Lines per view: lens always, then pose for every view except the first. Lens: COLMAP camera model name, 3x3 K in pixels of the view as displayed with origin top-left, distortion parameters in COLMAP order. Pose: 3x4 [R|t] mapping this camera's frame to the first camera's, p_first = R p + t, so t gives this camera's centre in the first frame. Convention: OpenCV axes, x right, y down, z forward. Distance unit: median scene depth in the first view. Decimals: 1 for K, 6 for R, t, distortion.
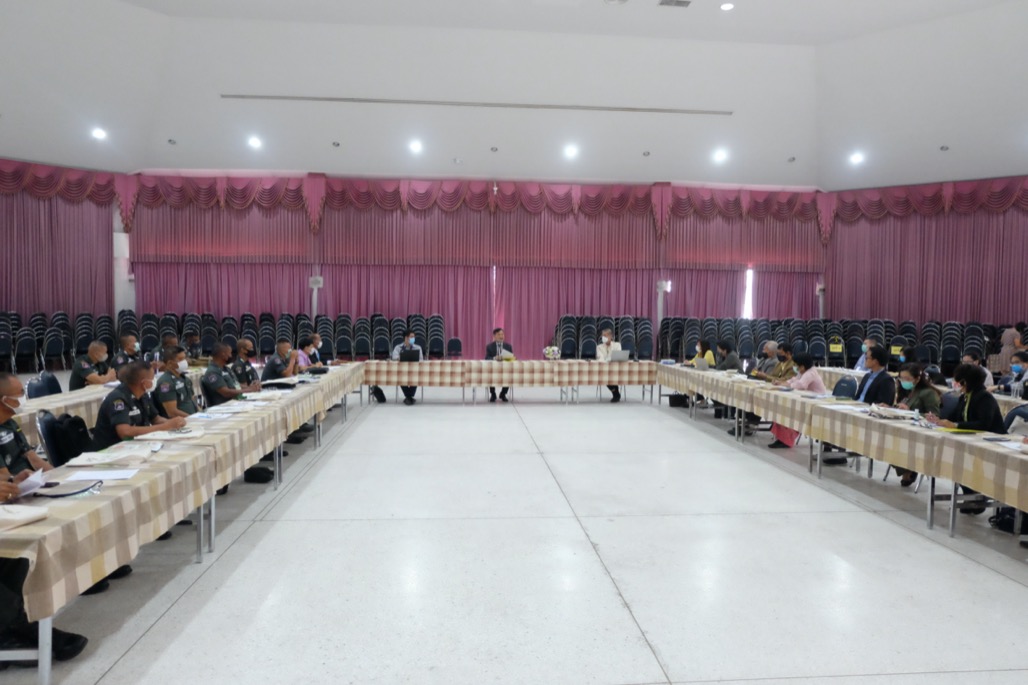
lens RADIAL K [[708.0, 0, 527.6], [0, 708.0, 336.7], [0, 0, 1]] dist [-0.011839, 0.025646]
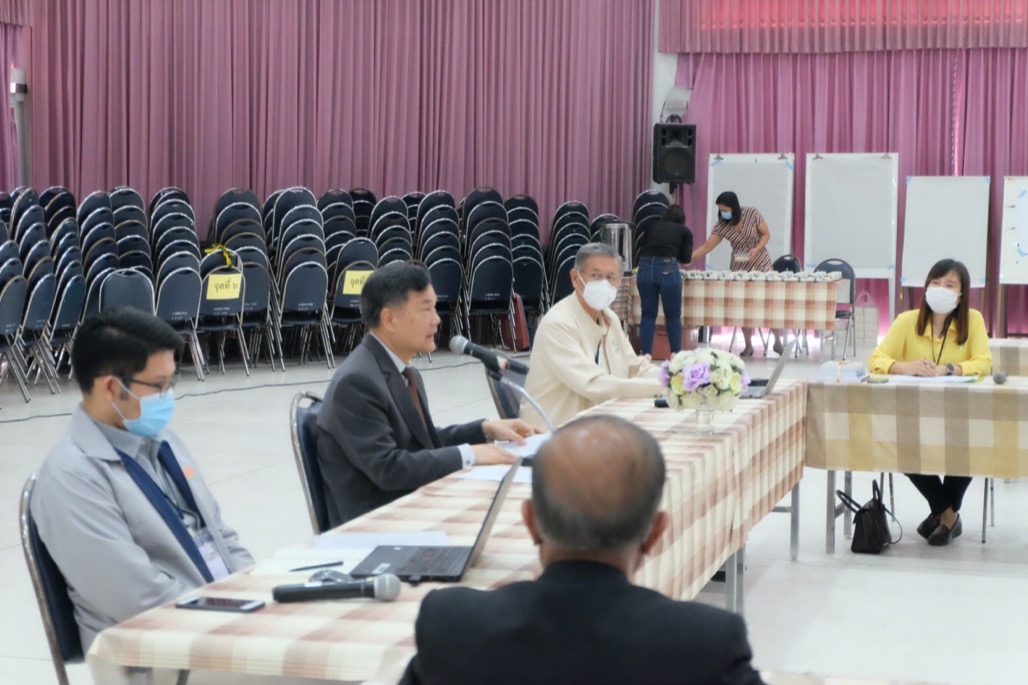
lens RADIAL K [[2084.3, 0, 549.7], [0, 2084.3, 304.2], [0, 0, 1]] dist [0.134993, 0.000000]
pose [[0.387192, -0.067906, 0.919495, -0.328328], [0.041242, 0.997561, 0.056305, -0.021066], [-0.921076, 0.016121, 0.389048, 0.542935]]
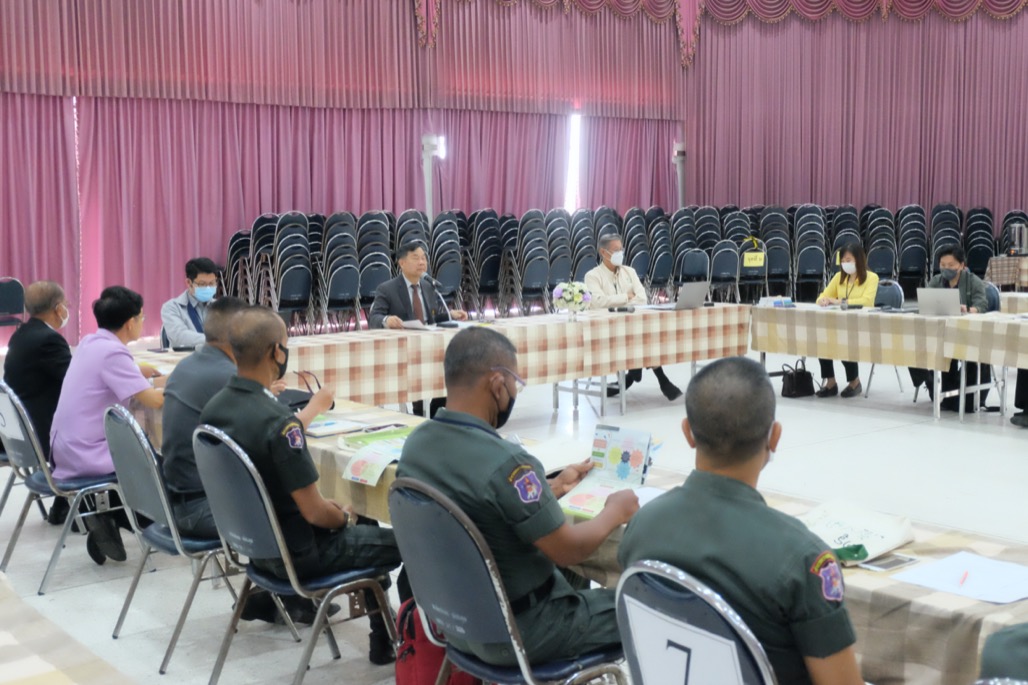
lens RADIAL K [[1322.8, 0, 523.5], [0, 1322.8, 344.4], [0, 0, 1]] dist [0.014735, 0.000000]
pose [[0.839116, -0.081008, 0.537886, -0.272971], [0.043958, 0.995713, 0.081384, -0.009780], [-0.542173, -0.044646, 0.839080, 0.242649]]
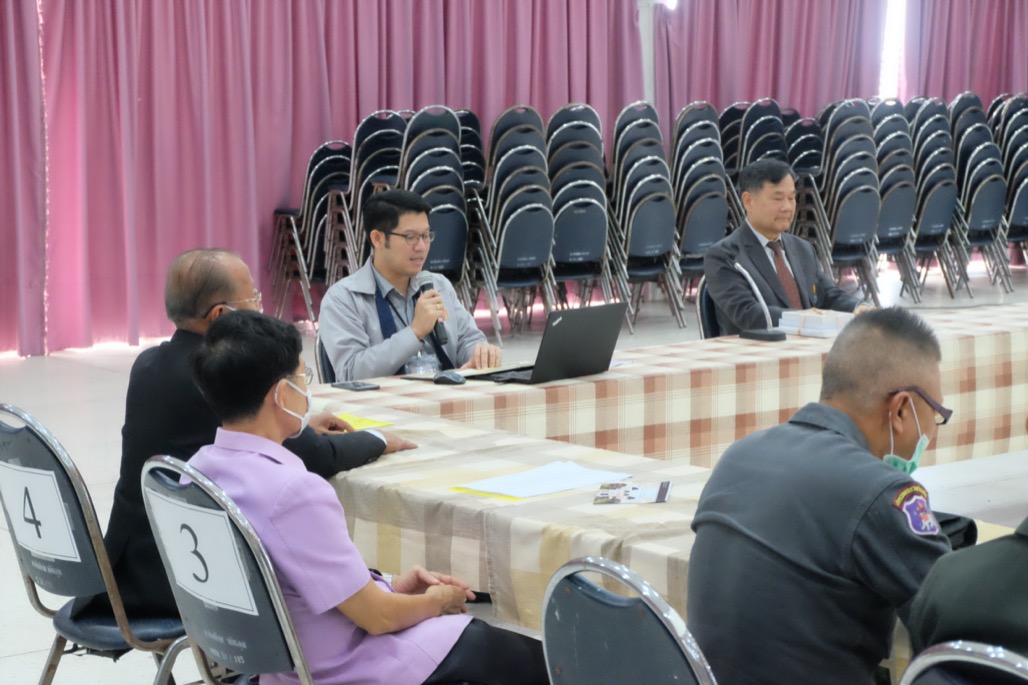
lens RADIAL K [[2190.1, 0, 512.0], [0, 2190.1, 336.3], [0, 0, 1]] dist [0.128726, 0.000000]
pose [[0.866140, -0.085030, 0.492515, -0.294115], [0.051613, 0.995370, 0.081078, -0.012881], [-0.497129, -0.044805, 0.866519, 0.355561]]
